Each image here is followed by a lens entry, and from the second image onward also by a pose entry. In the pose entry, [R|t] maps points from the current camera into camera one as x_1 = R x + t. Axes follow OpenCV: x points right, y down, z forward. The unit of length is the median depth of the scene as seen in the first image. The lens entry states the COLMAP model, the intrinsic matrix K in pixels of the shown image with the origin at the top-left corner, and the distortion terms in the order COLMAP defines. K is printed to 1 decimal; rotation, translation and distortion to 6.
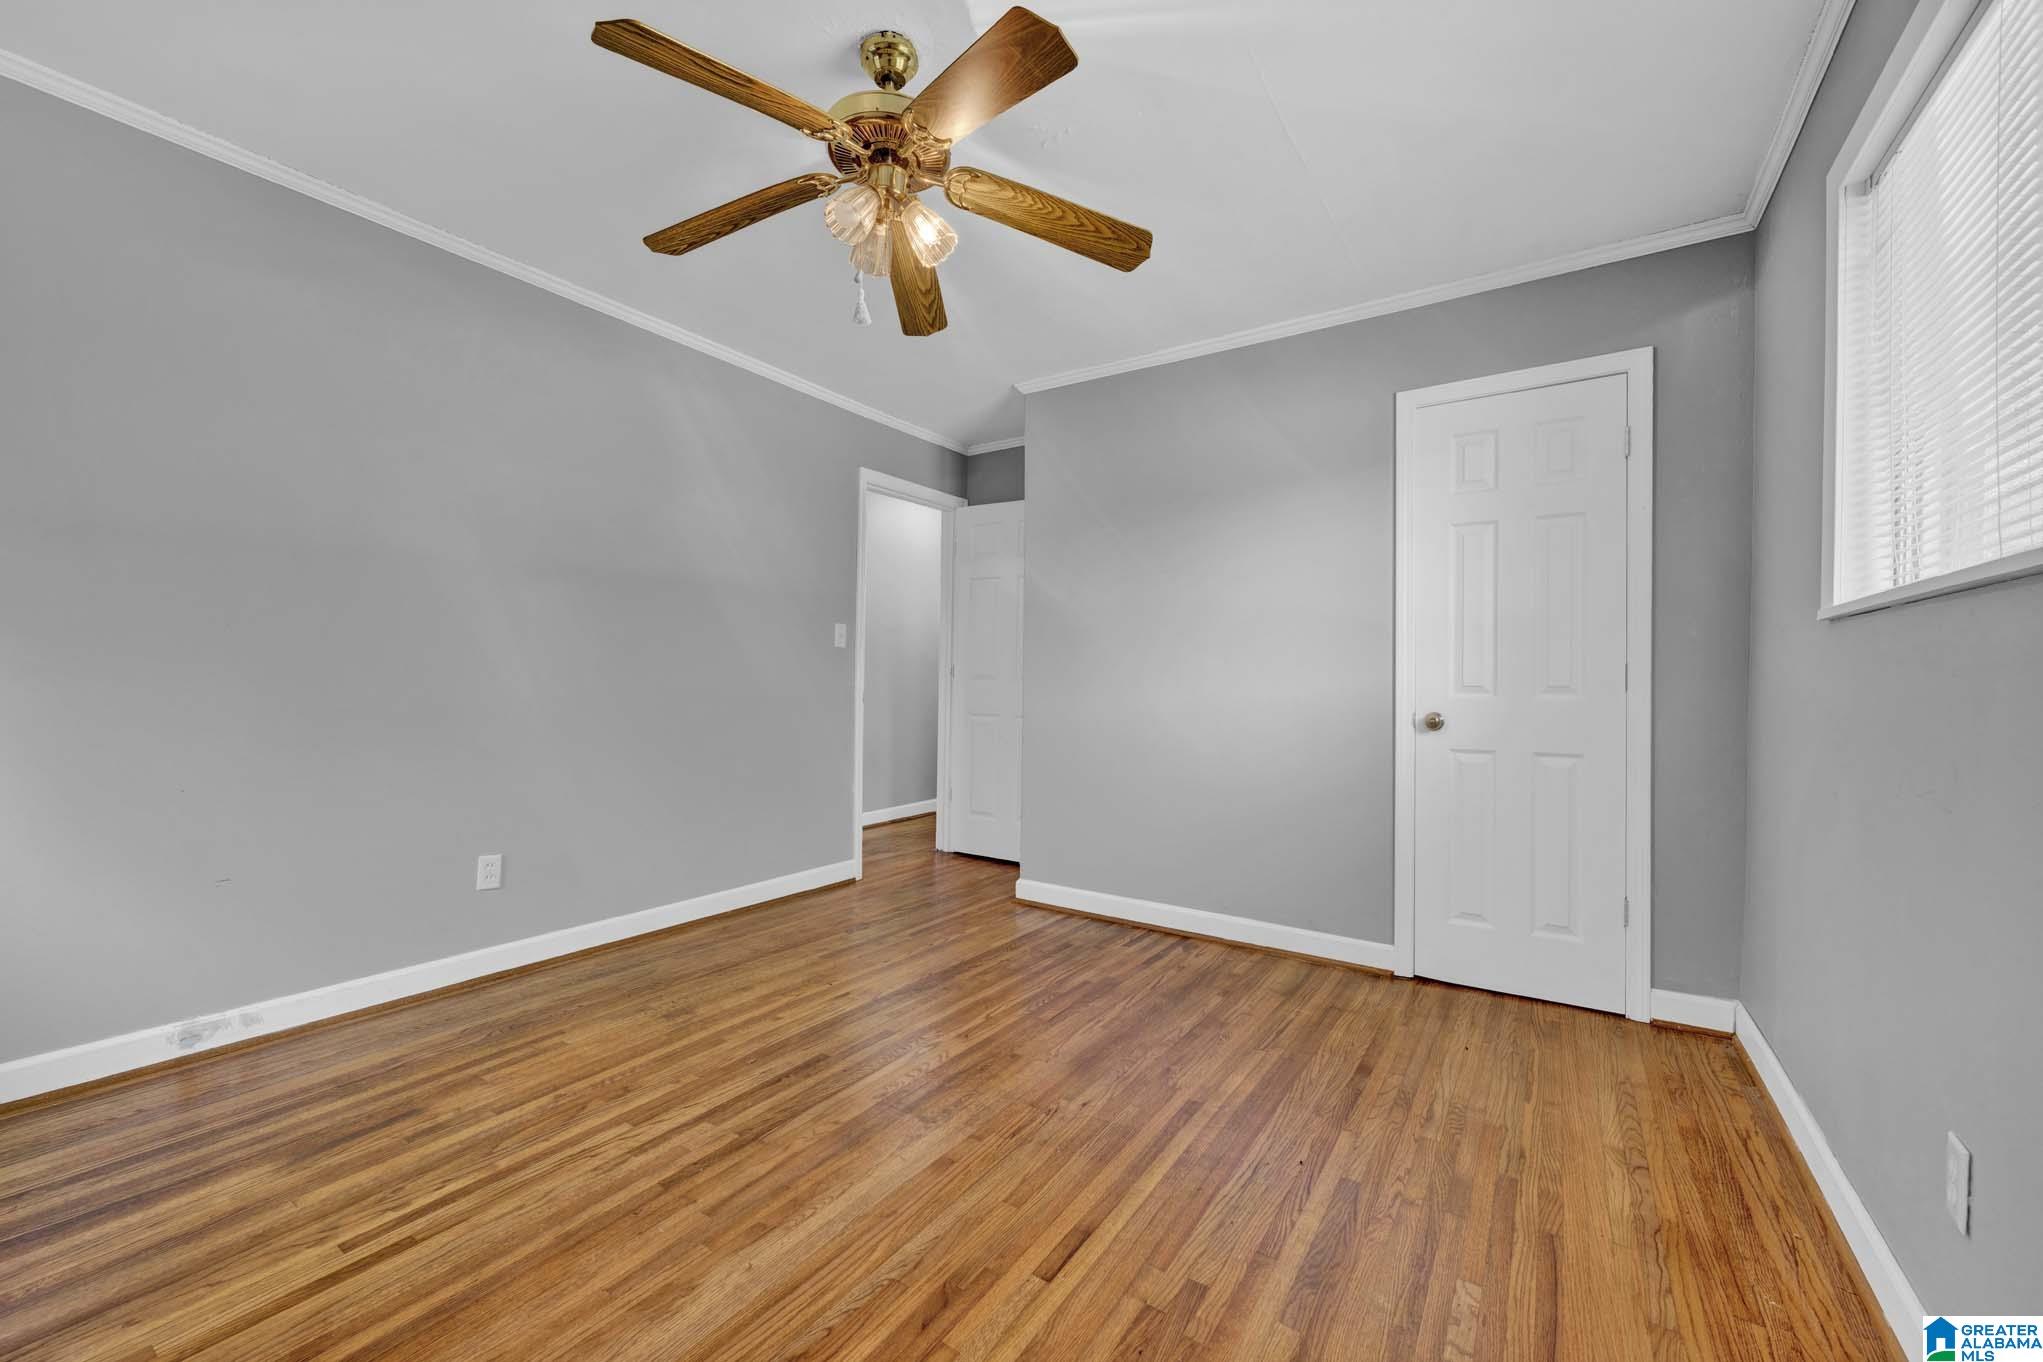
lens RADIAL K [[809.3, 0, 1022.4], [0, 809.3, 681.3], [0, 0, 1]] dist [0.000153, 0.001683]
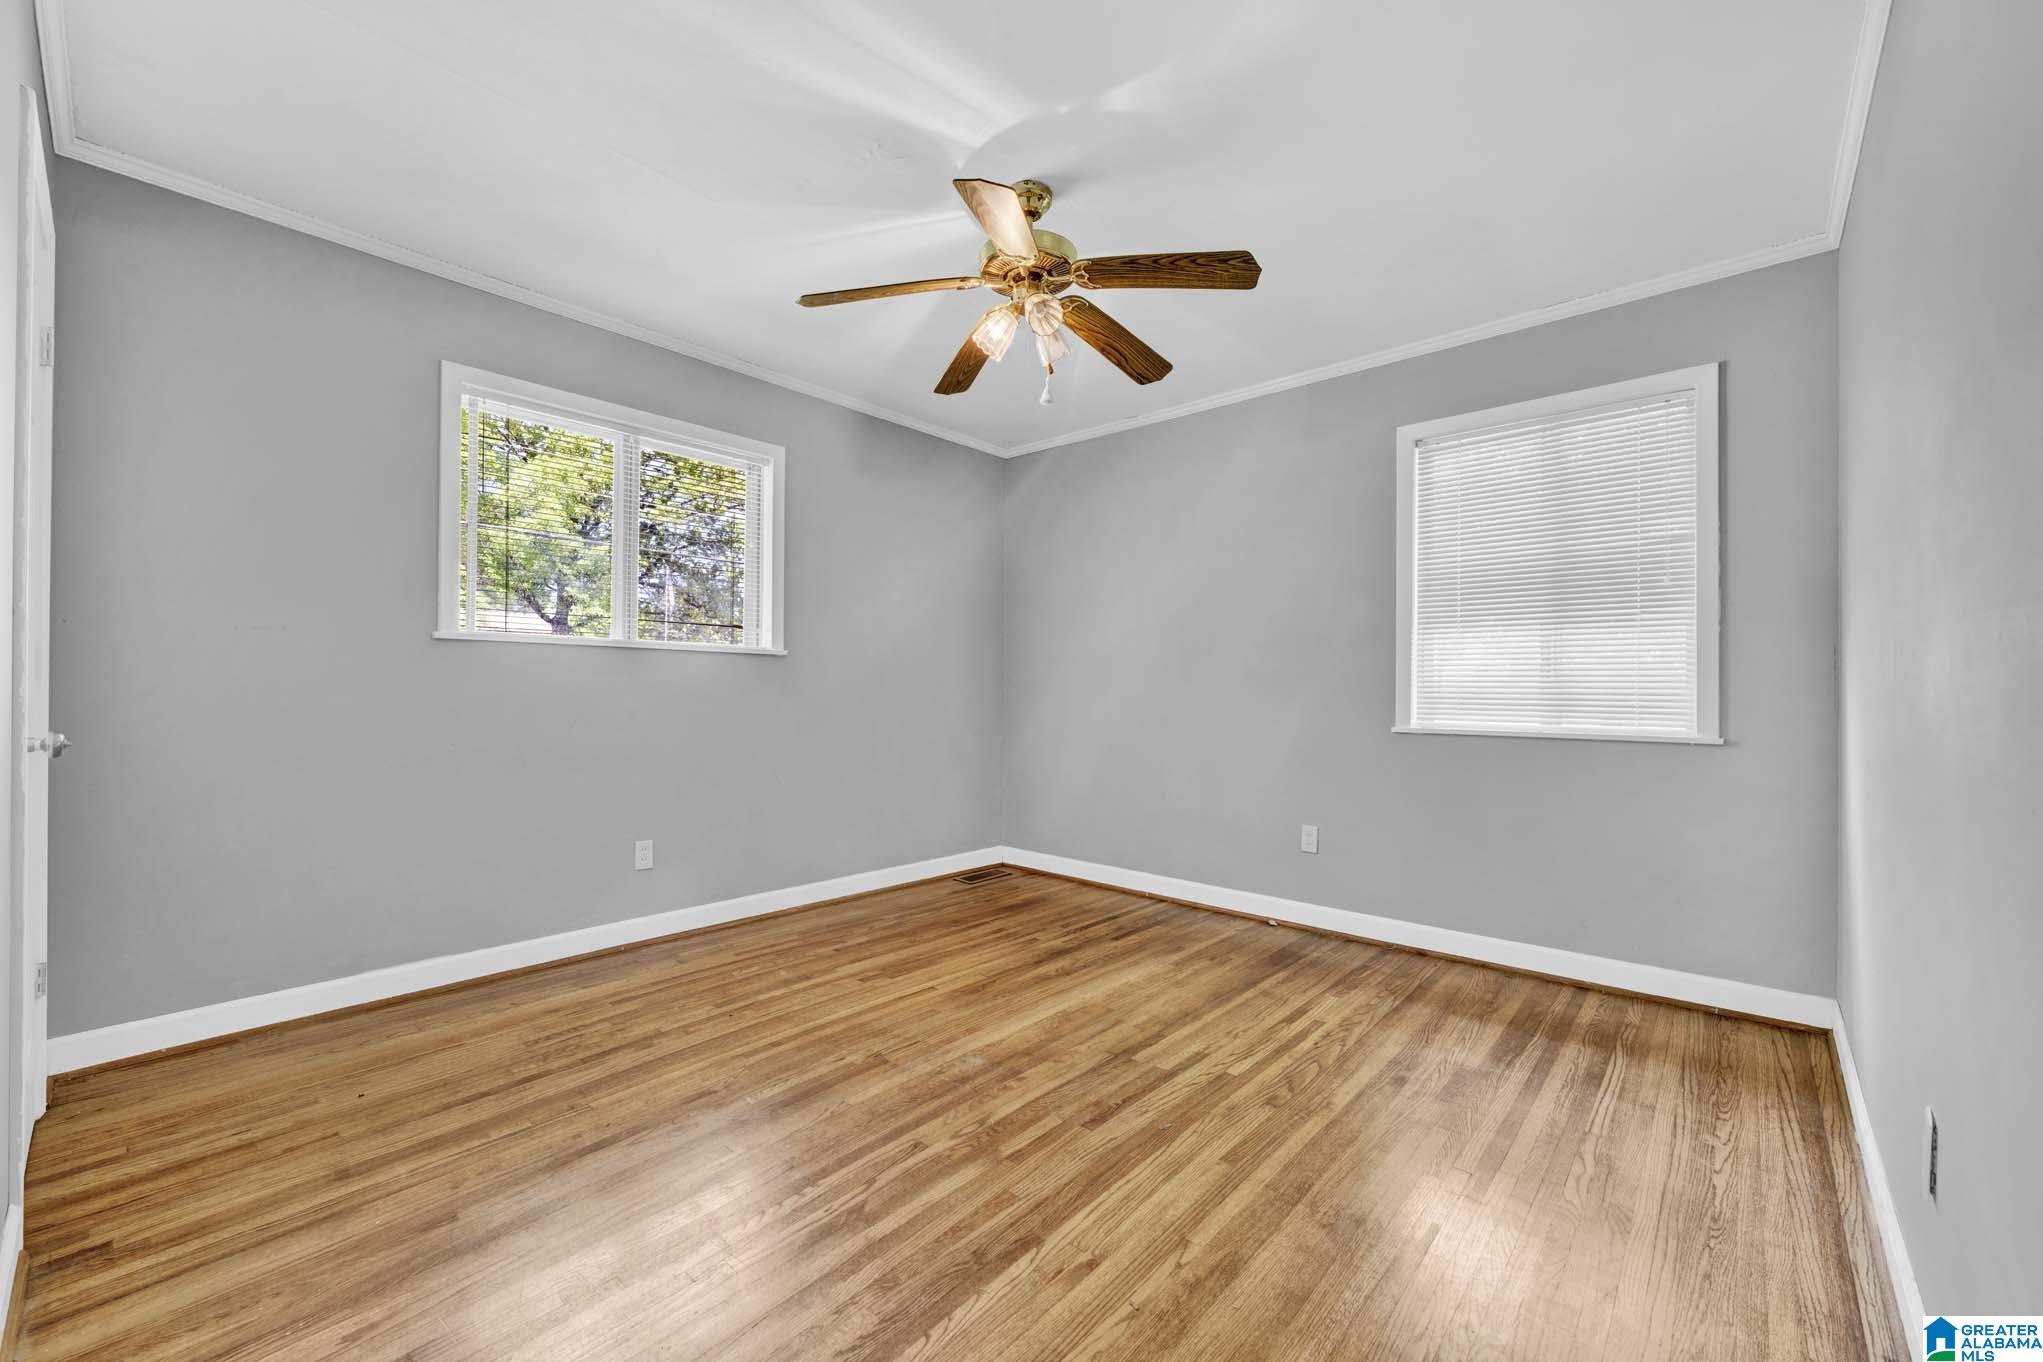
lens RADIAL K [[809.3, 0, 1020.4], [0, 809.3, 684.2], [0, 0, 1]] dist [0.000153, 0.001683]
pose [[-0.989175, -0.022137, 0.145063, -0.336472], [-0.022861, 0.999733, -0.003331, -0.005386], [-0.144950, -0.006612, -0.989417, 2.175200]]
